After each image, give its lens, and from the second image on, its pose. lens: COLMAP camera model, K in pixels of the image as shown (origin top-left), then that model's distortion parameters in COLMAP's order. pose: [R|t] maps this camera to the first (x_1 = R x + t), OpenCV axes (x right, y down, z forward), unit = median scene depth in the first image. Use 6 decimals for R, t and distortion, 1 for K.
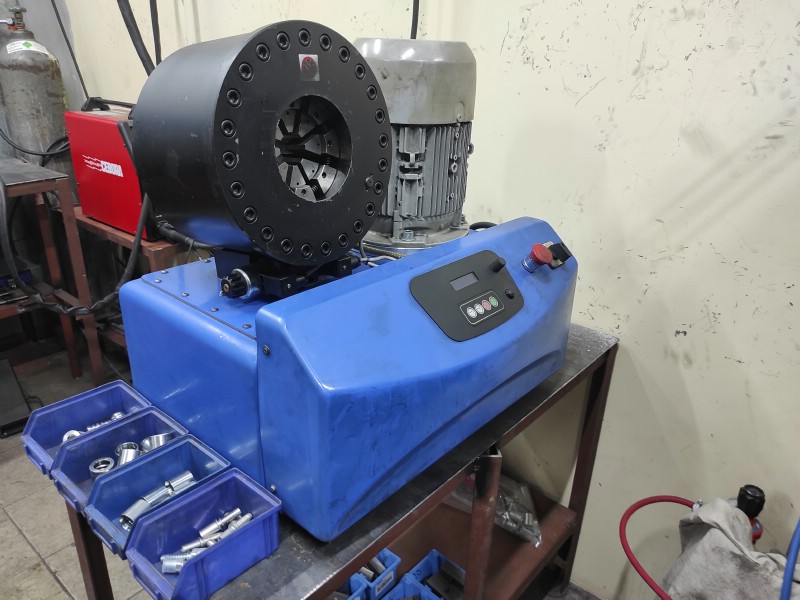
lens RADIAL K [[591.1, 0, 401.0], [0, 591.1, 311.5], [0, 0, 1]] dist [0.018197, -0.017622]
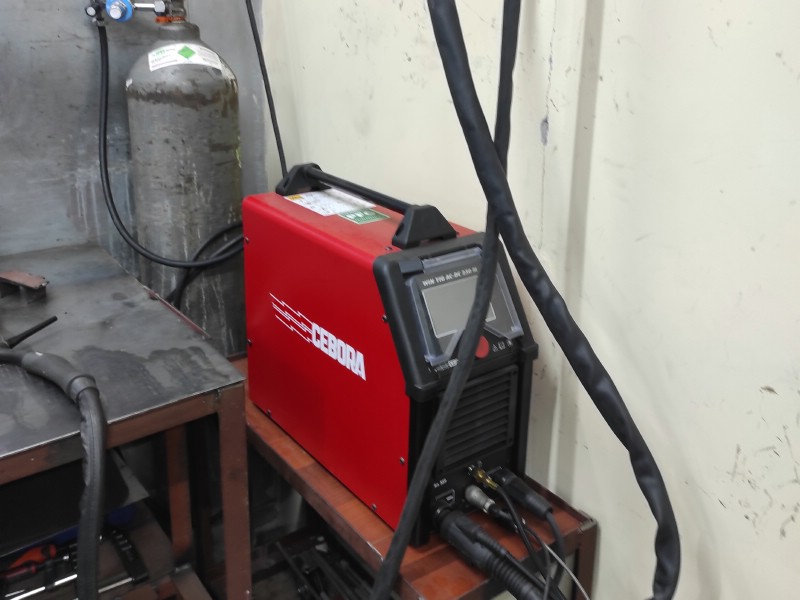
lens RADIAL K [[787.9, 0, 398.5], [0, 787.9, 231.1], [0, 0, 1]] dist [0.001634, 0.002689]
pose [[0.971797, 0.065111, -0.226654, -0.297264], [-0.091322, 0.990041, -0.107140, -0.246282], [0.217420, 0.124817, 0.968065, 0.418357]]
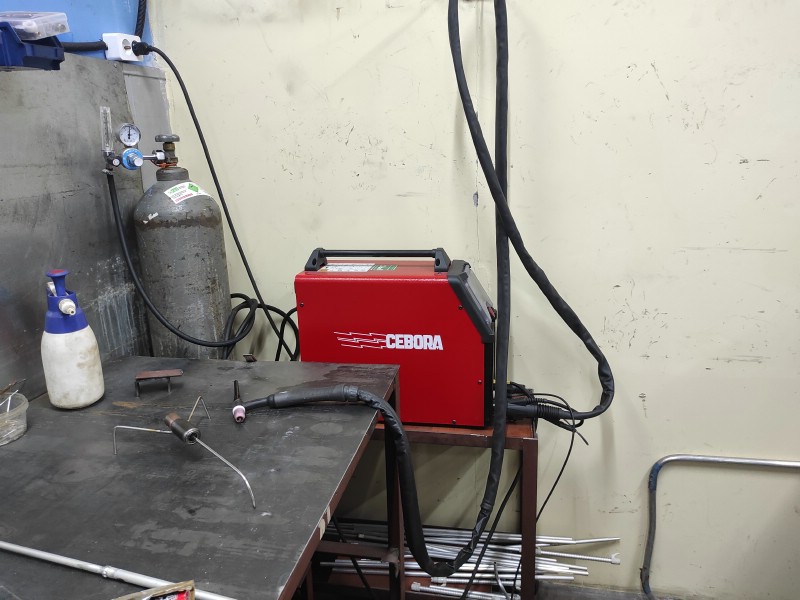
lens RADIAL K [[591.1, 0, 401.0], [0, 591.1, 311.5], [0, 0, 1]] dist [0.018197, -0.017622]
pose [[0.875817, -0.185766, 0.445461, -0.744117], [0.246351, 0.965738, -0.081615, -0.203885], [-0.415037, 0.181220, 0.891574, 0.336882]]
